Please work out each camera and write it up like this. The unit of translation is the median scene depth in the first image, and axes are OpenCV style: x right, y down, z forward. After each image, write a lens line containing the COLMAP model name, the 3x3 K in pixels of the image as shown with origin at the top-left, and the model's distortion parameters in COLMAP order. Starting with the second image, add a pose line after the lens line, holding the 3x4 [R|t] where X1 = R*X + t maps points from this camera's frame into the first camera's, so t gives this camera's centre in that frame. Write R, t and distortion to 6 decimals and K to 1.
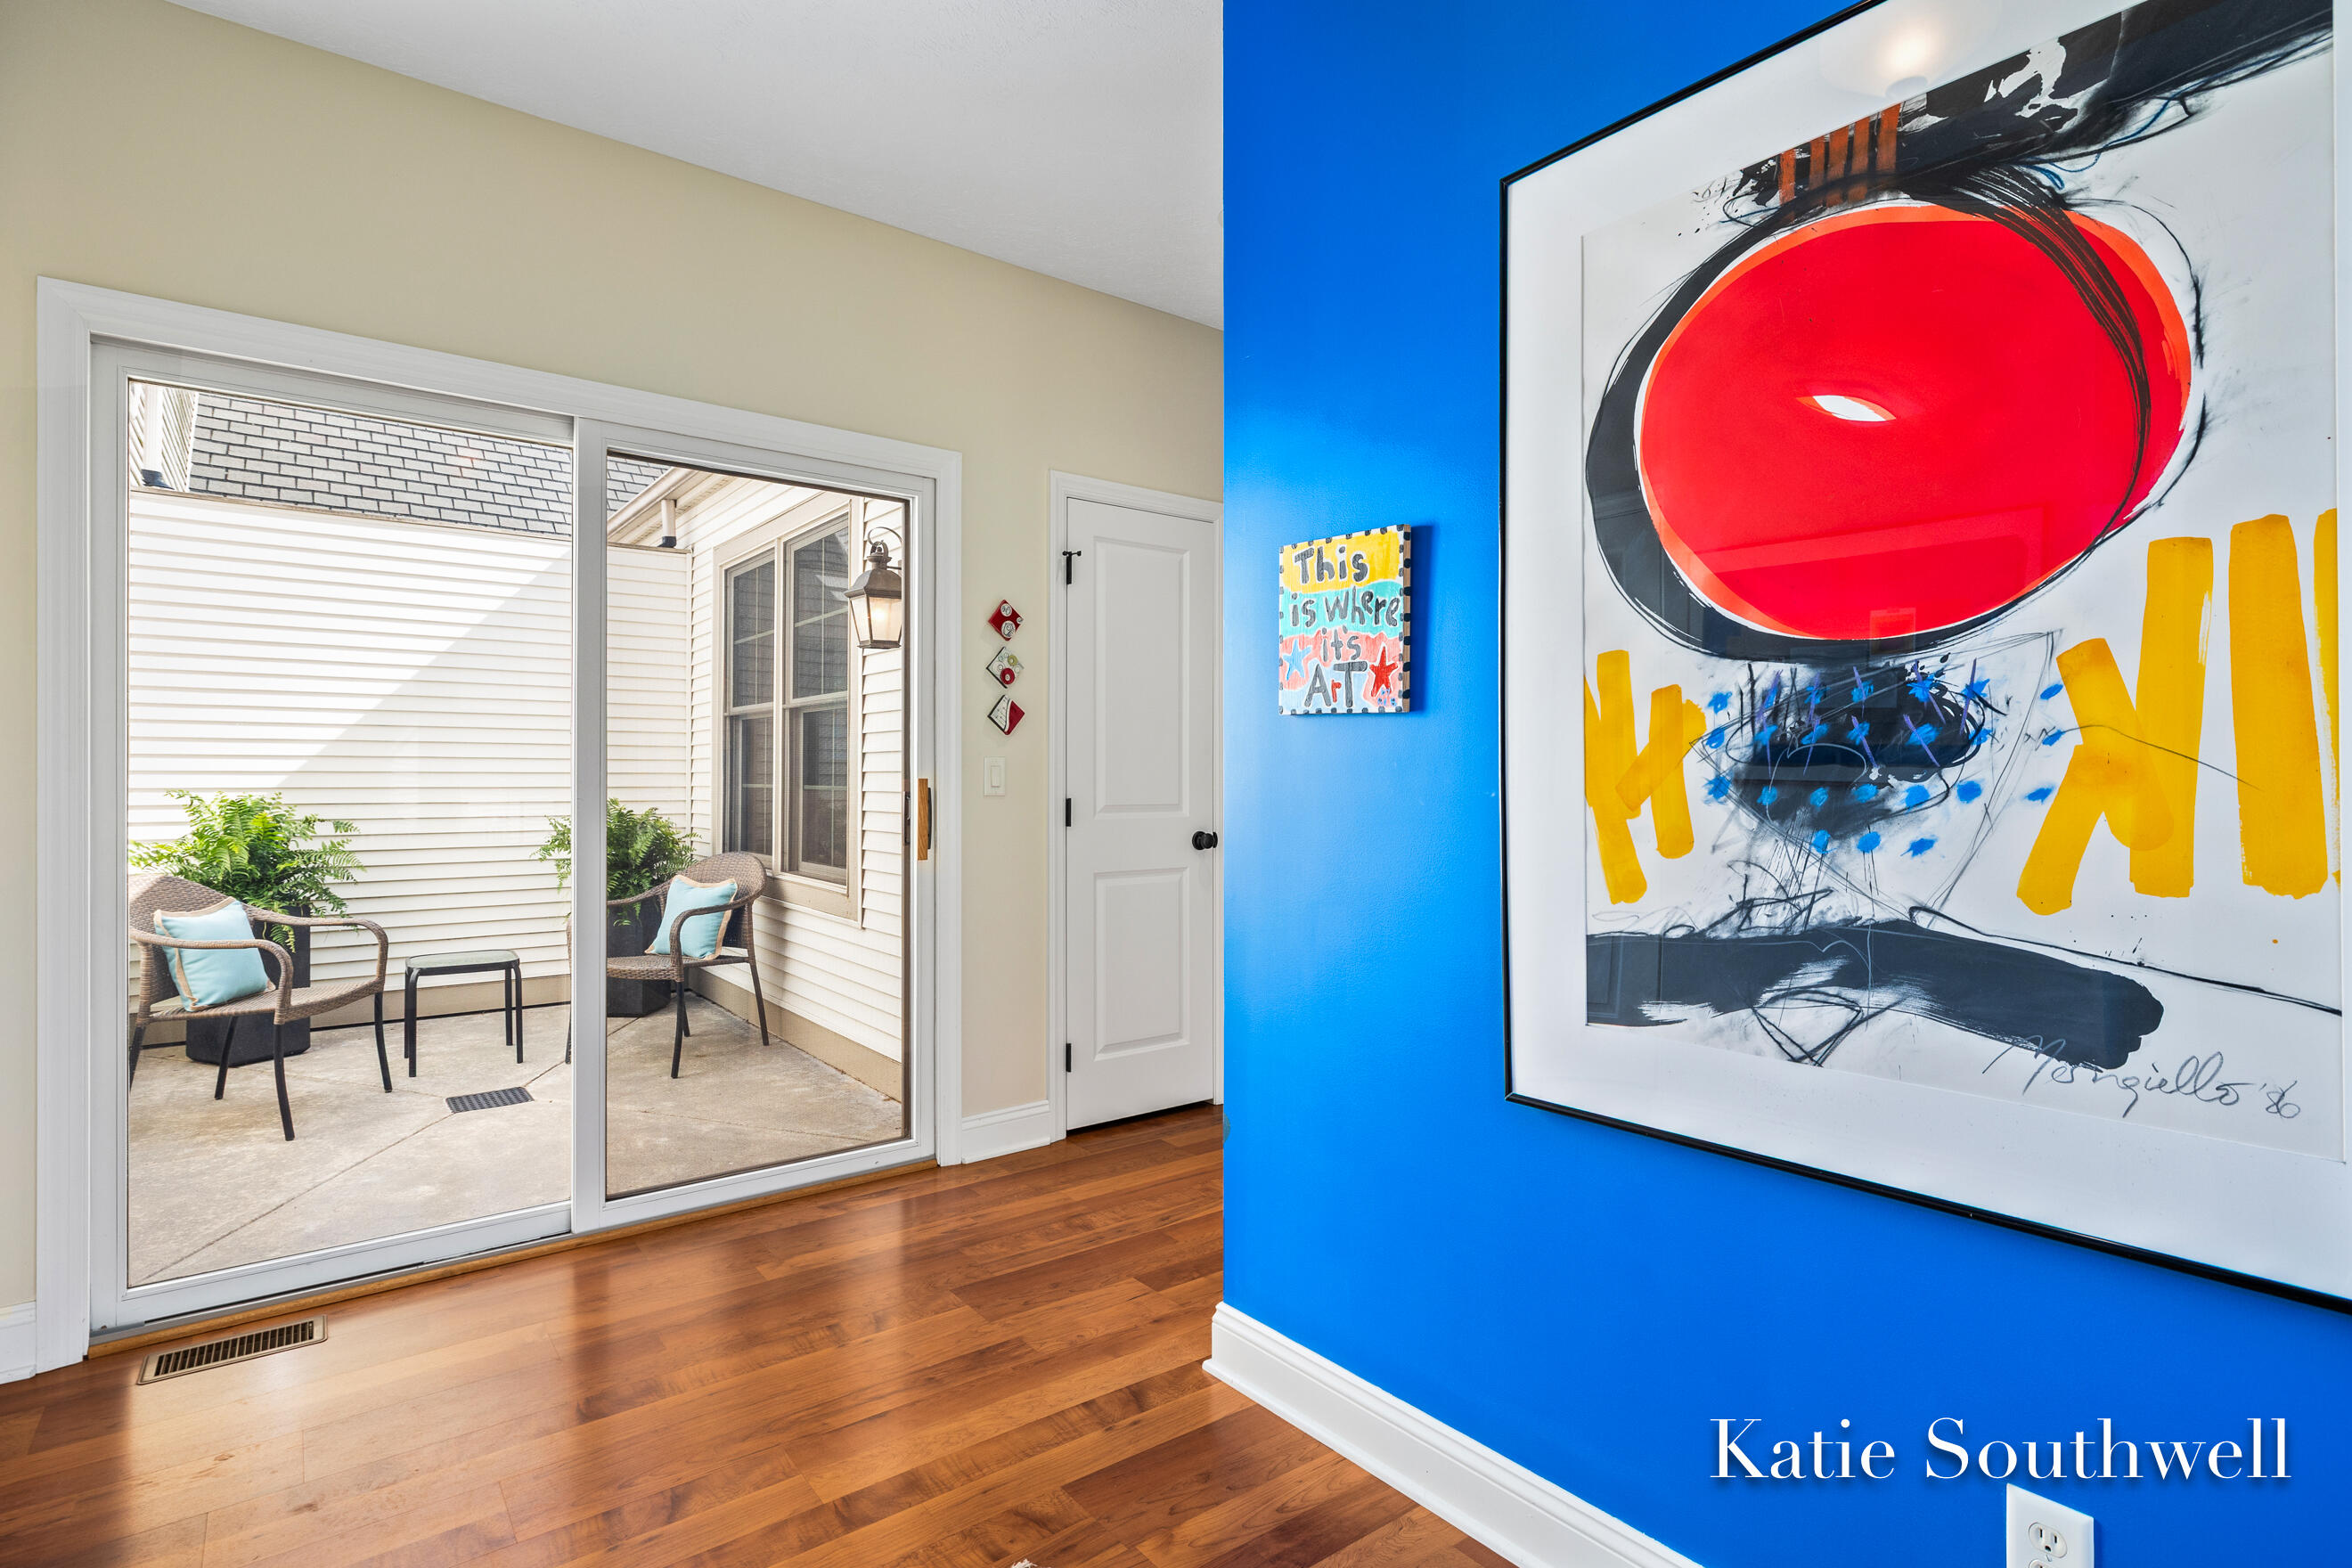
lens RADIAL K [[1099.7, 0, 1165.2], [0, 1099.7, 780.4], [0, 0, 1]] dist [0.000487, -0.000318]
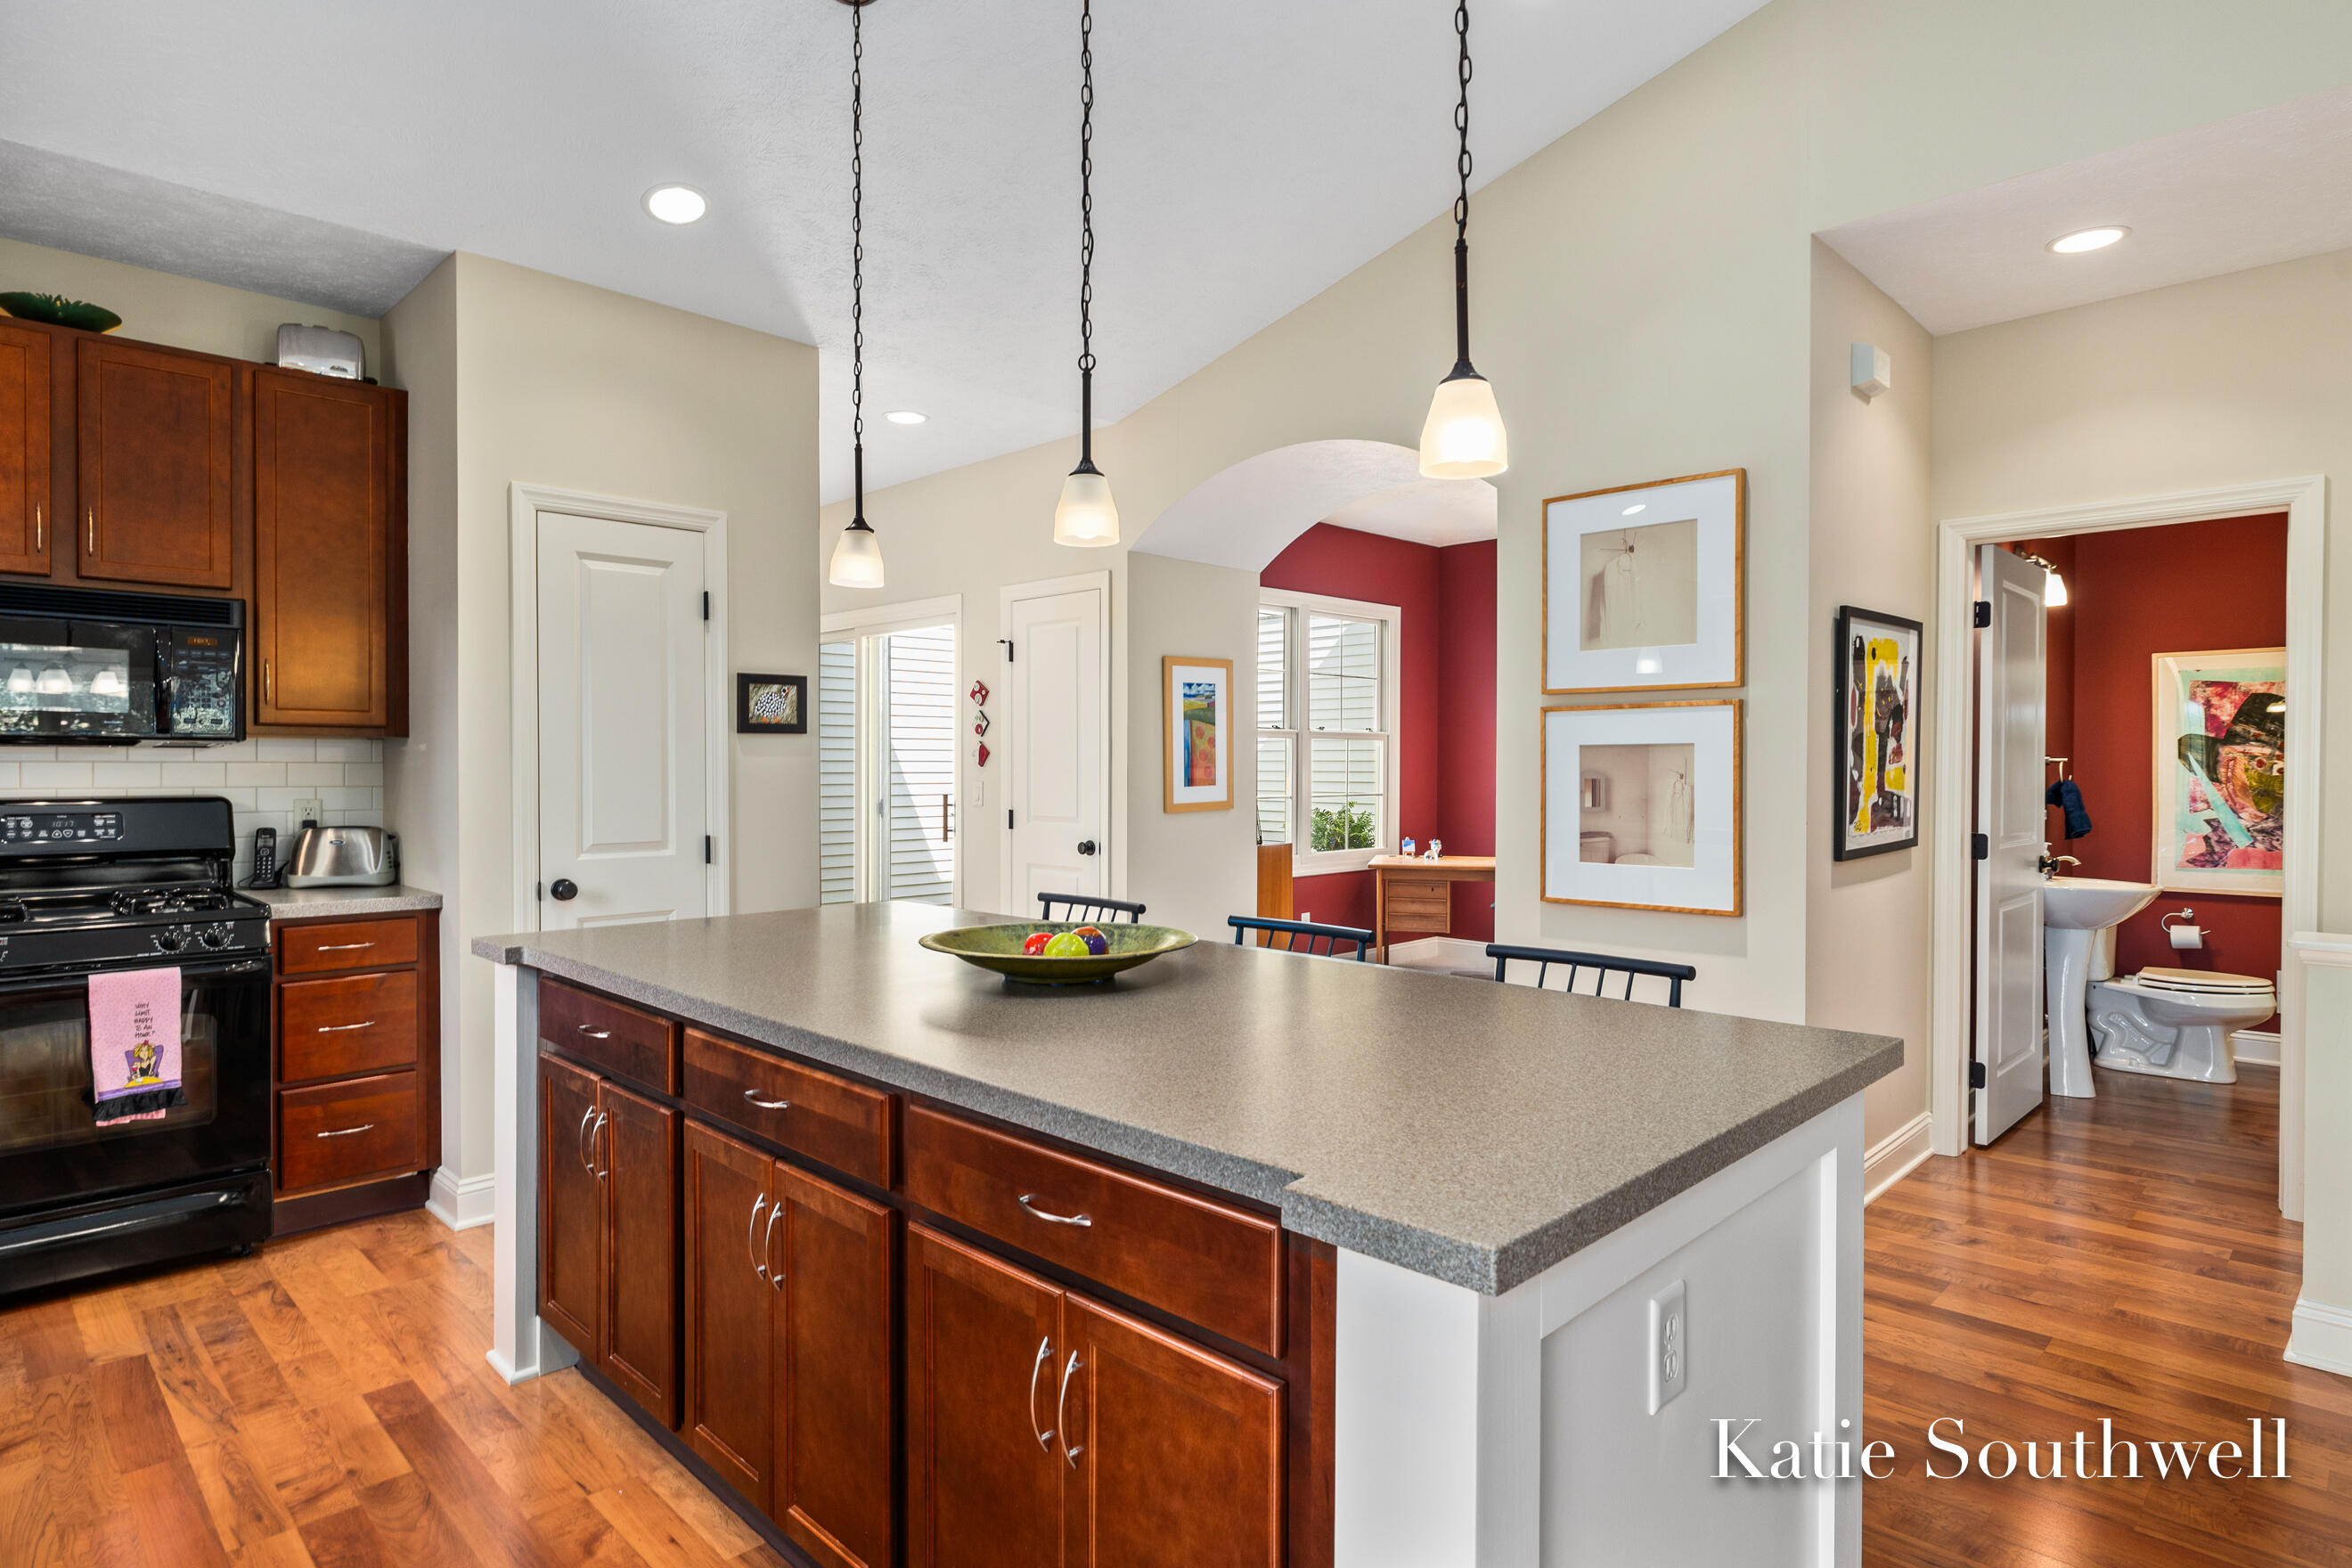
lens RADIAL K [[1288.8, 0, 1192.0], [0, 1288.8, 772.1], [0, 0, 1]] dist [0.010406, -0.003163]
pose [[0.104062, 0.003164, -0.994566, 3.150887], [-0.001728, 0.999994, 0.003001, -0.074783], [0.994569, 0.001406, 0.104066, 2.037786]]
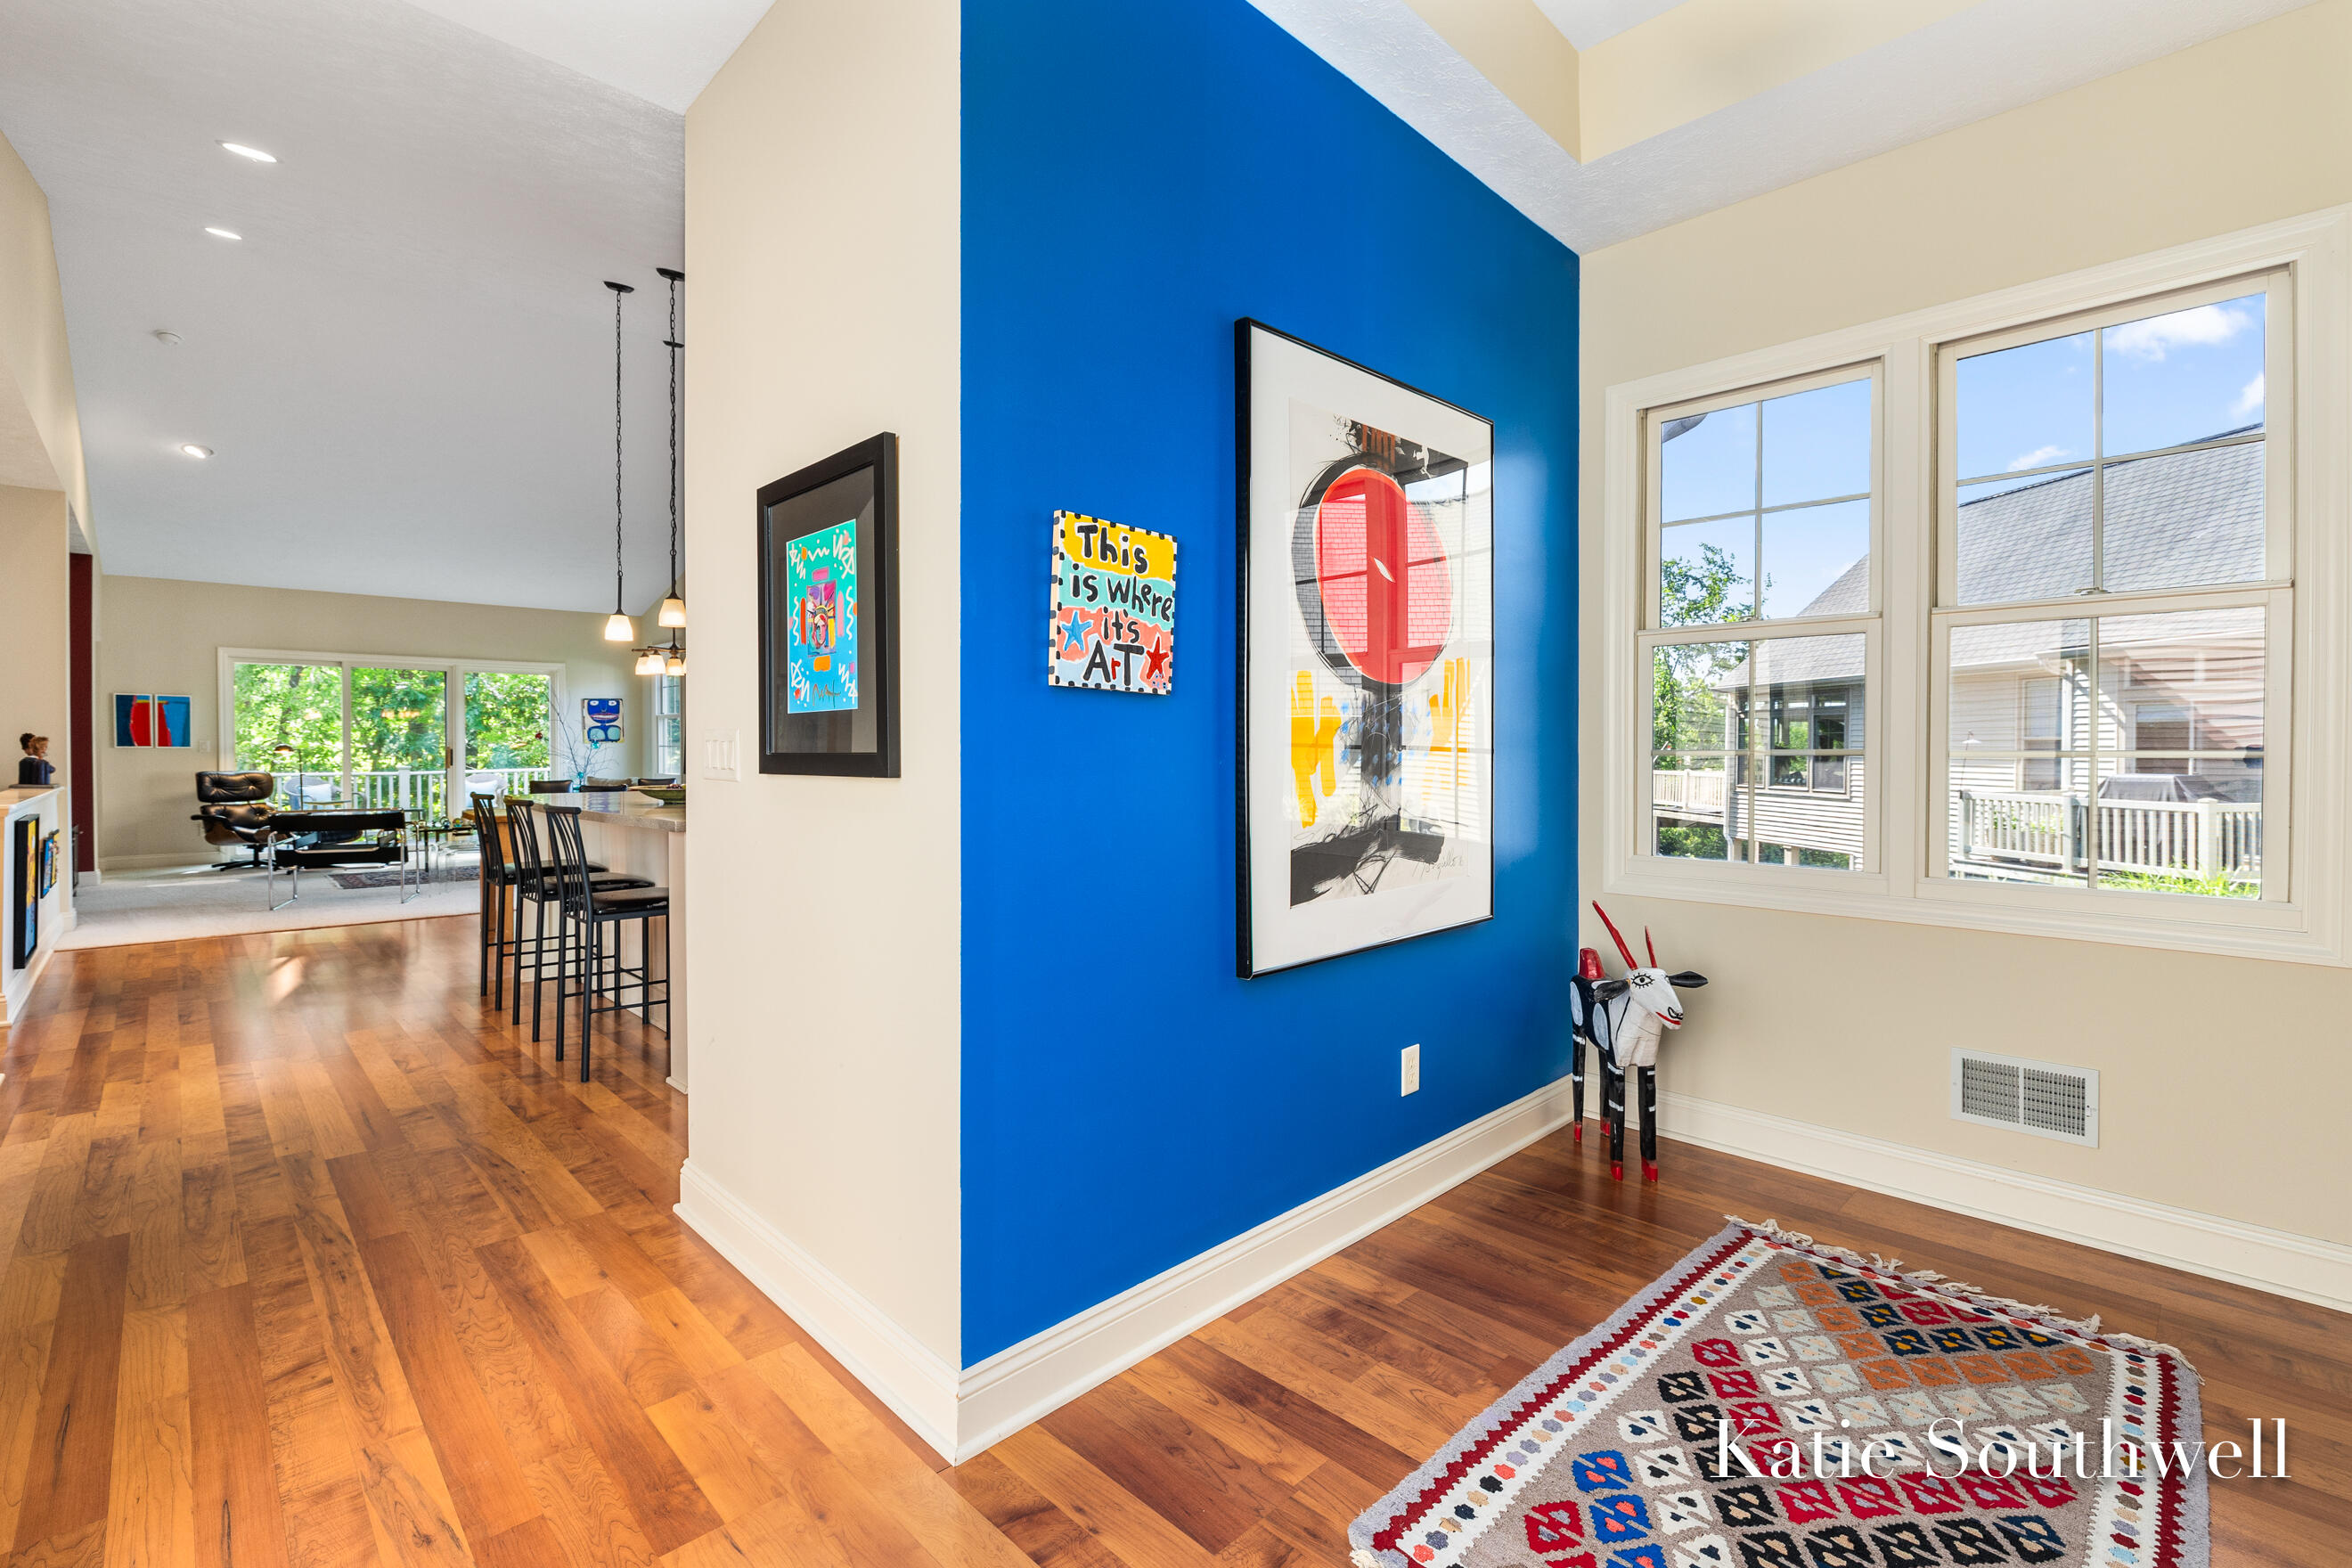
lens RADIAL K [[1042.3, 0, 1160.8], [0, 1042.3, 766.5], [0, 0, 1]] dist [-0.000967, 0.000753]
pose [[-0.083183, -0.021571, 0.996301, -0.881090], [0.000091, 0.999766, 0.021653, -0.008987], [-0.996534, 0.001891, -0.083161, 1.072594]]
